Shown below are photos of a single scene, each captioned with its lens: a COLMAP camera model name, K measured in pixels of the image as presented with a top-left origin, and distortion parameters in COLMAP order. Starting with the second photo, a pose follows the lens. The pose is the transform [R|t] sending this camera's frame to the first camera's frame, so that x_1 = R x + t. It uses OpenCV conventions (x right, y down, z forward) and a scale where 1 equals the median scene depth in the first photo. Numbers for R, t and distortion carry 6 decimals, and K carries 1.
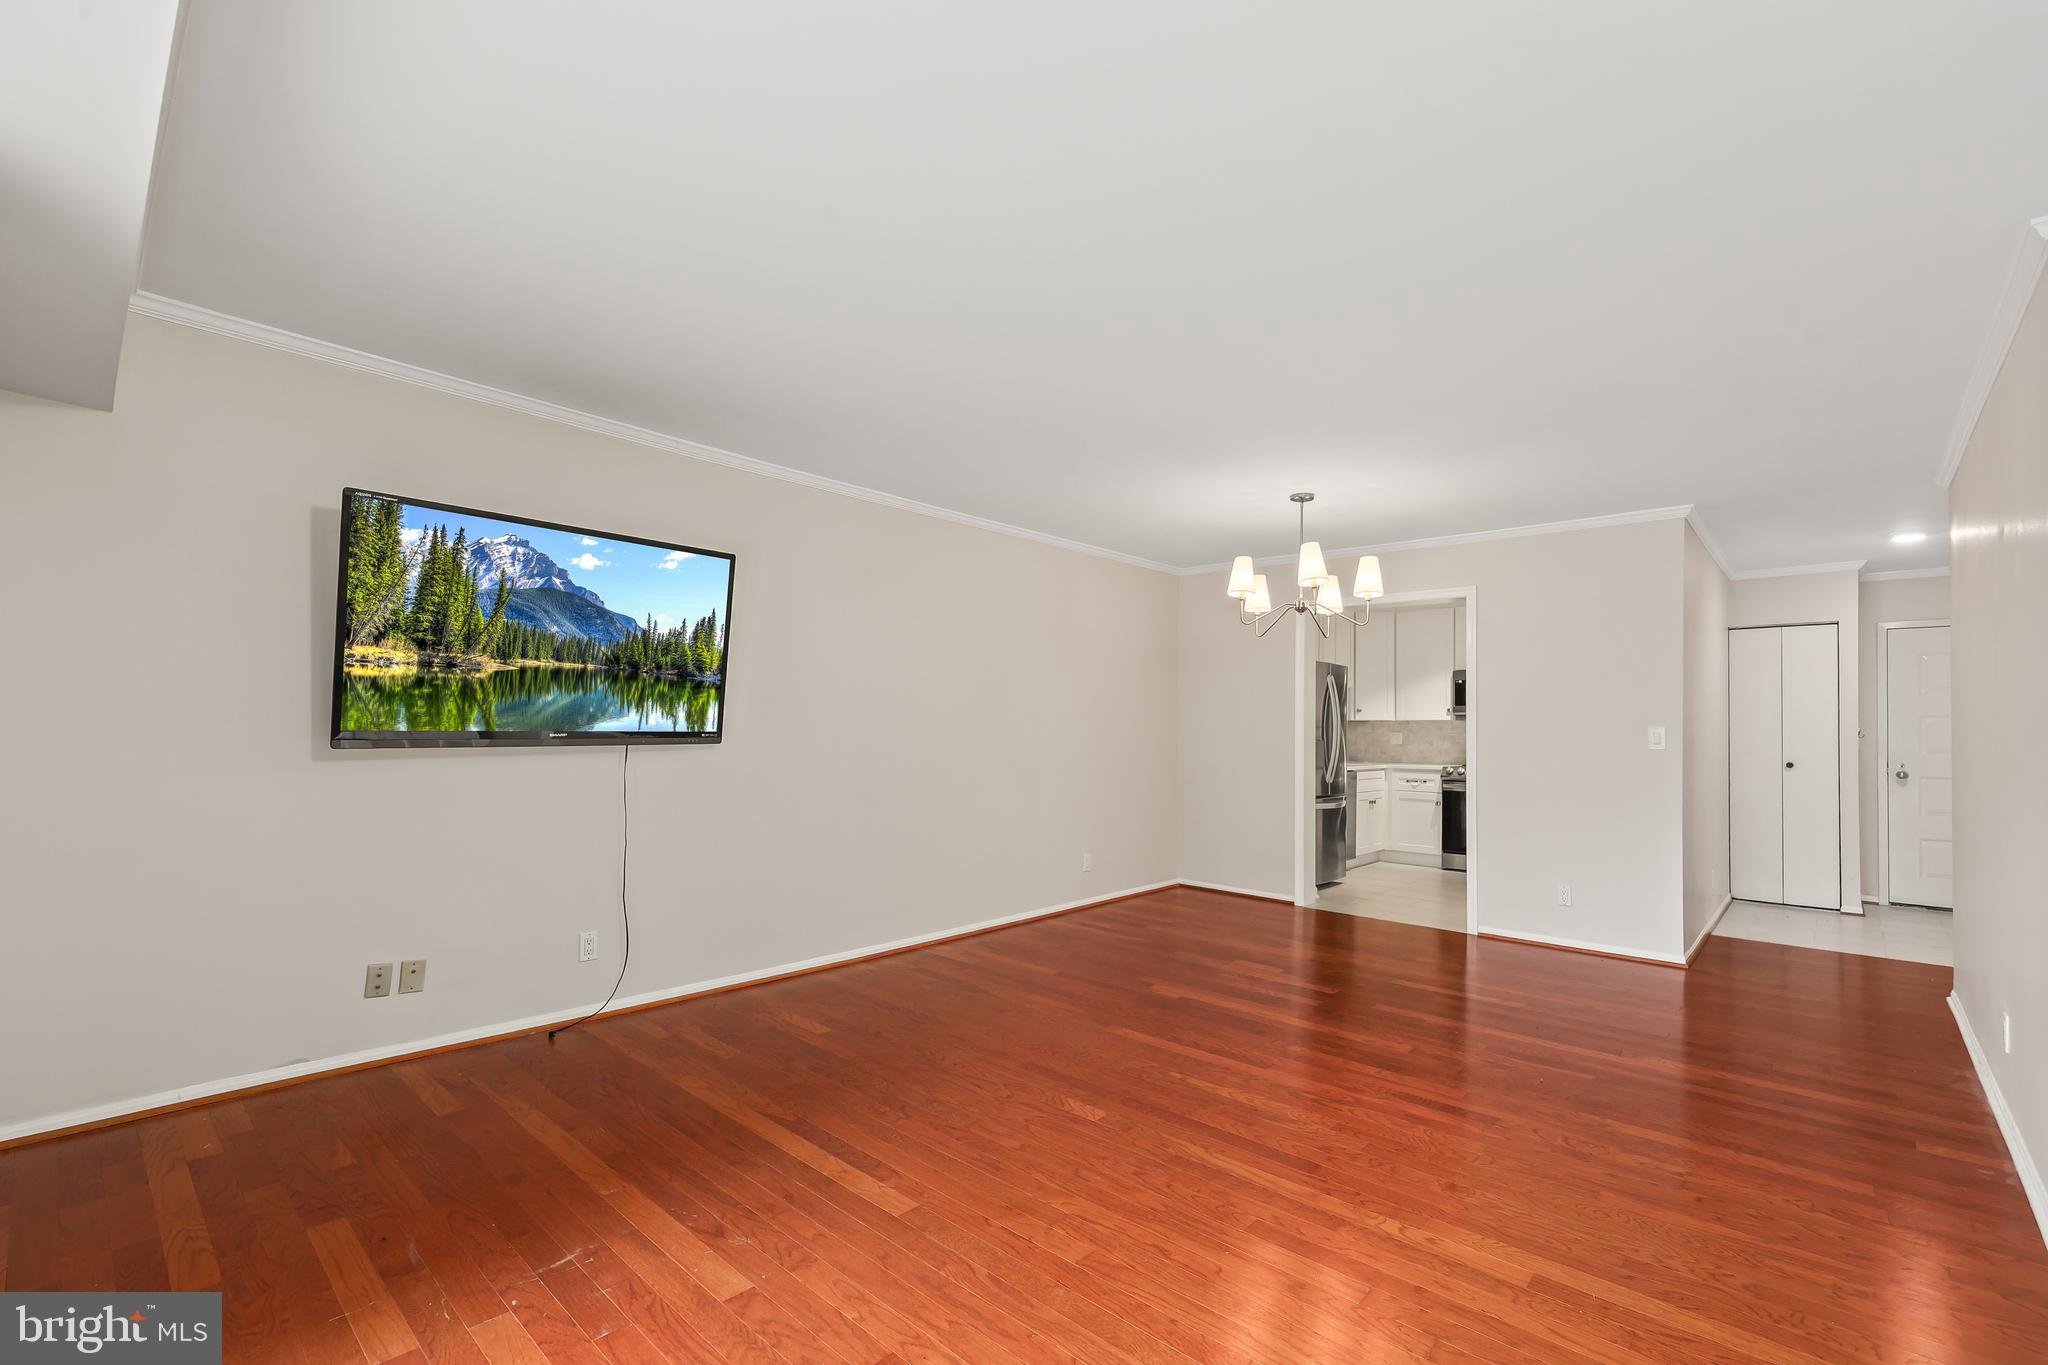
lens RADIAL K [[881.4, 0, 1025.3], [0, 881.4, 721.3], [0, 0, 1]] dist [0.014044, -0.000112]
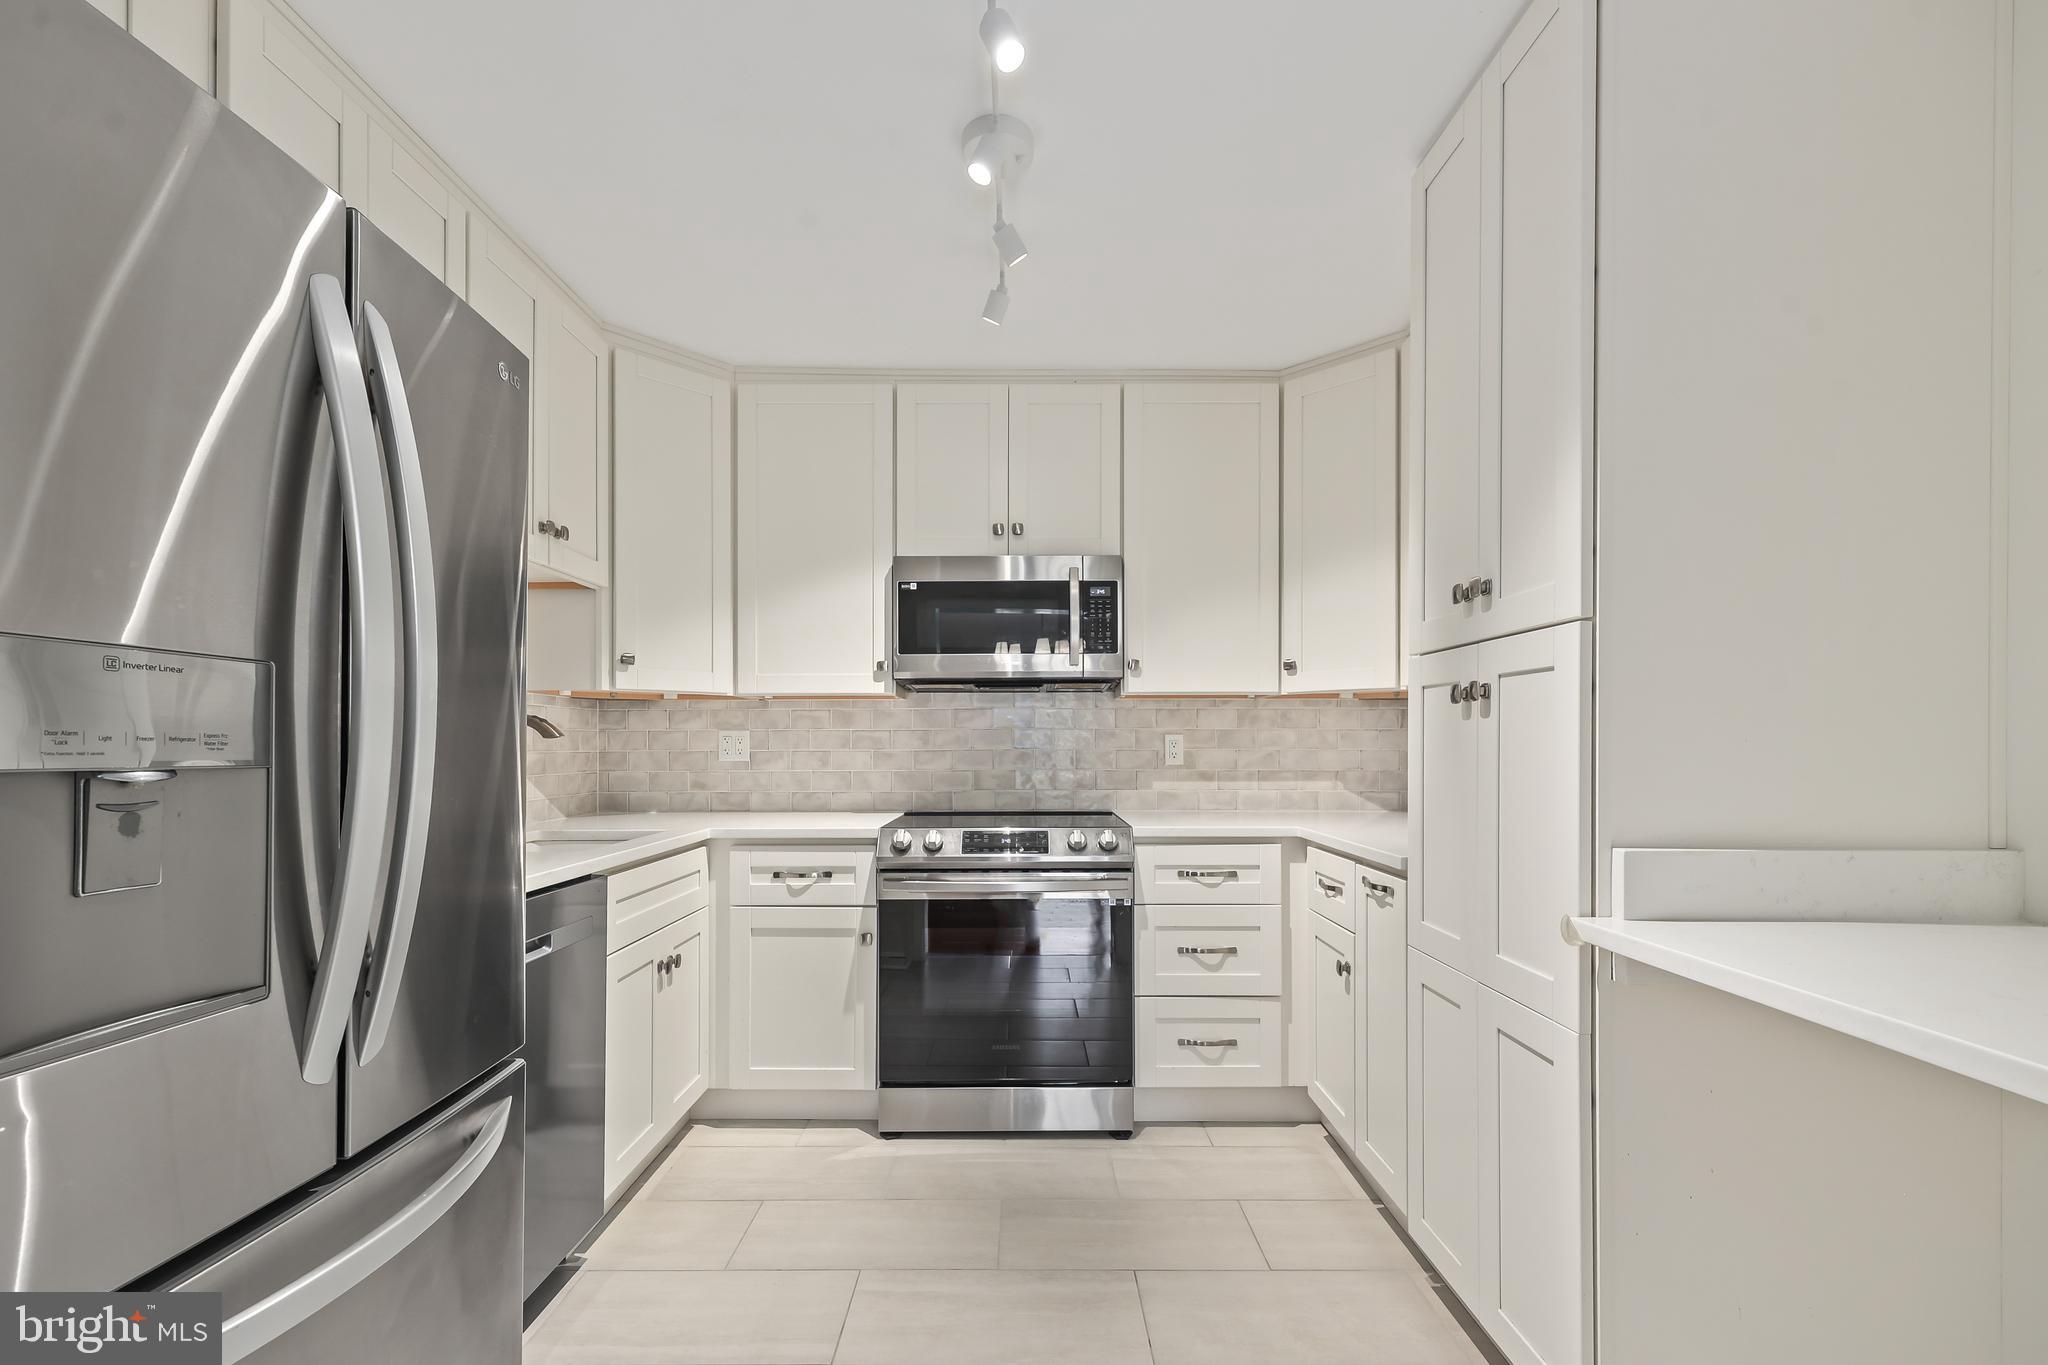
lens RADIAL K [[881.4, 0, 1025.3], [0, 881.4, 721.3], [0, 0, 1]] dist [0.014044, -0.000112]
pose [[0.728254, 0.007790, 0.685263, 0.524384], [0.000345, 0.999931, -0.011734, 0.027392], [-0.685307, 0.008782, 0.728201, 1.330165]]
